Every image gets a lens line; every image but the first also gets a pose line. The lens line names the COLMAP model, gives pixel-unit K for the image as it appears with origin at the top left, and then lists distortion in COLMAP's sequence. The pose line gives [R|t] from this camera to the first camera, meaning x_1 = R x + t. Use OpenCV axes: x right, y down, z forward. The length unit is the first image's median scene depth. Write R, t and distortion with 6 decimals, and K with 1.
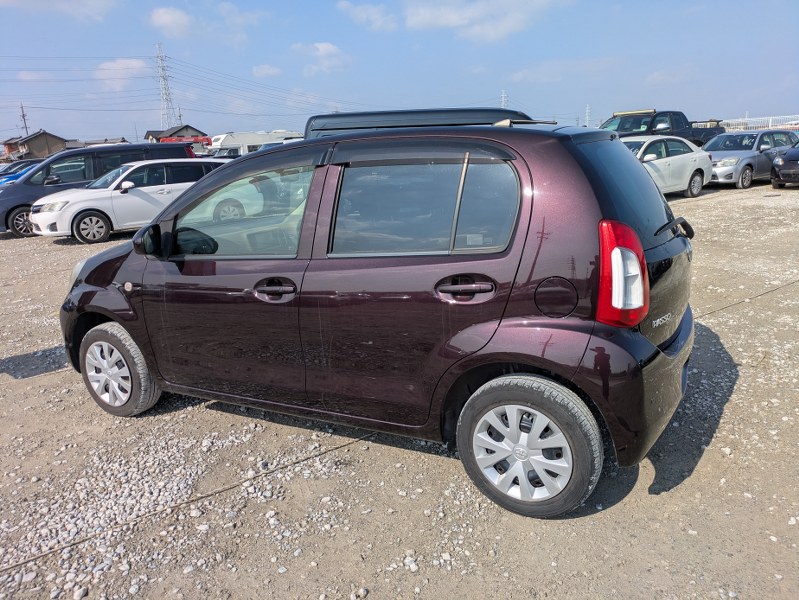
lens RADIAL K [[594.4, 0, 404.1], [0, 594.4, 292.6], [0, 0, 1]] dist [0.038986, -0.030787]
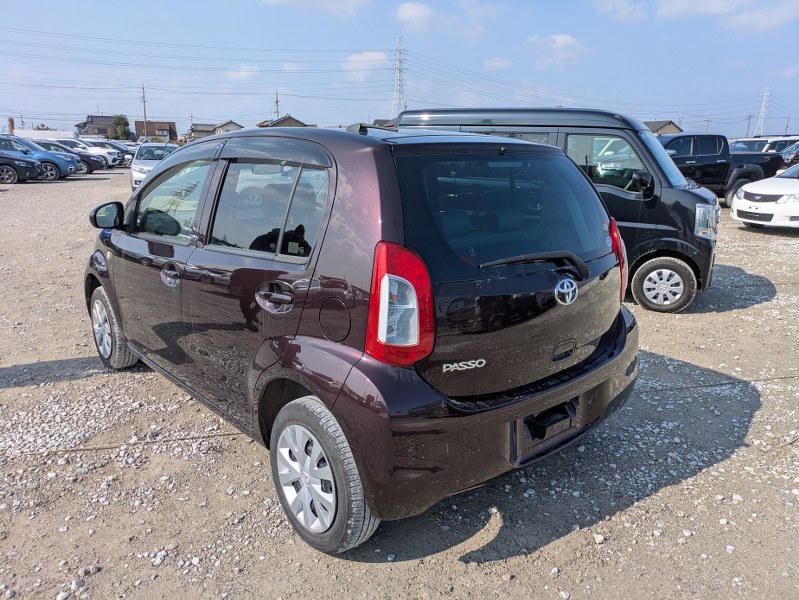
lens RADIAL K [[594.4, 0, 396.5], [0, 594.4, 299.7], [0, 0, 1]] dist [0.038986, -0.030787]
pose [[0.933307, 0.142923, -0.329411, 0.524935], [-0.136080, 0.989726, 0.043866, -0.061847], [0.332296, 0.003886, 0.943167, 0.137229]]
